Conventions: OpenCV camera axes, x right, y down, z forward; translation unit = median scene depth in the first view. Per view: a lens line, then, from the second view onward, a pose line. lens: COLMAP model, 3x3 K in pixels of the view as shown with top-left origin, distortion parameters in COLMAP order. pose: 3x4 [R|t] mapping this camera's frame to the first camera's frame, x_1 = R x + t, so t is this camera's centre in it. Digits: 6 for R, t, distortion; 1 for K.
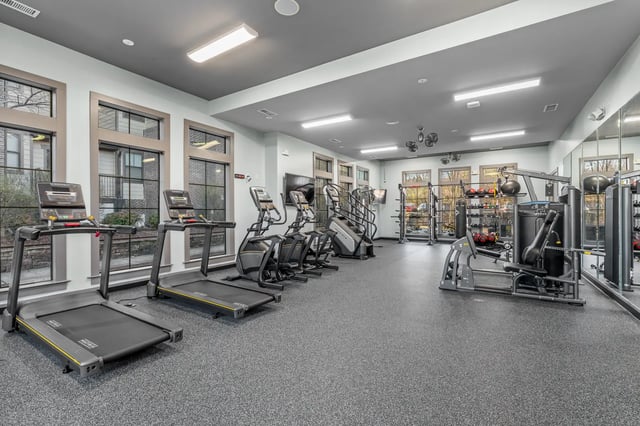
lens RADIAL K [[291.8, 0, 322.0], [0, 291.8, 213.0], [0, 0, 1]] dist [-0.002340, -0.000216]
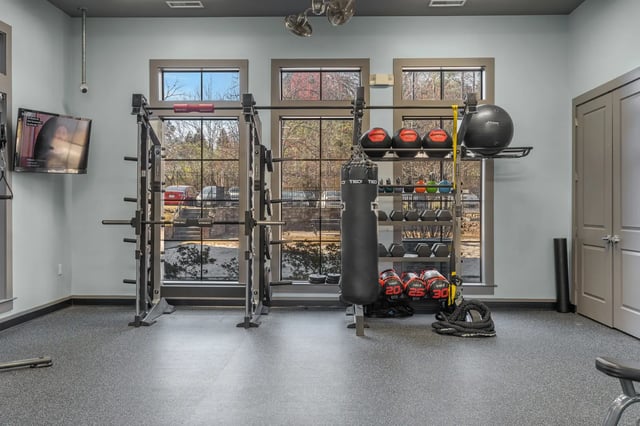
lens RADIAL K [[573.1, 0, 321.0], [0, 573.1, 211.8], [0, 0, 1]] dist [0.010567, 0.002601]
pose [[0.860696, 0.000552, 0.509119, 0.150678], [-0.001309, 0.999999, 0.001129, 0.002827], [-0.509117, -0.001638, 0.860696, 0.487936]]
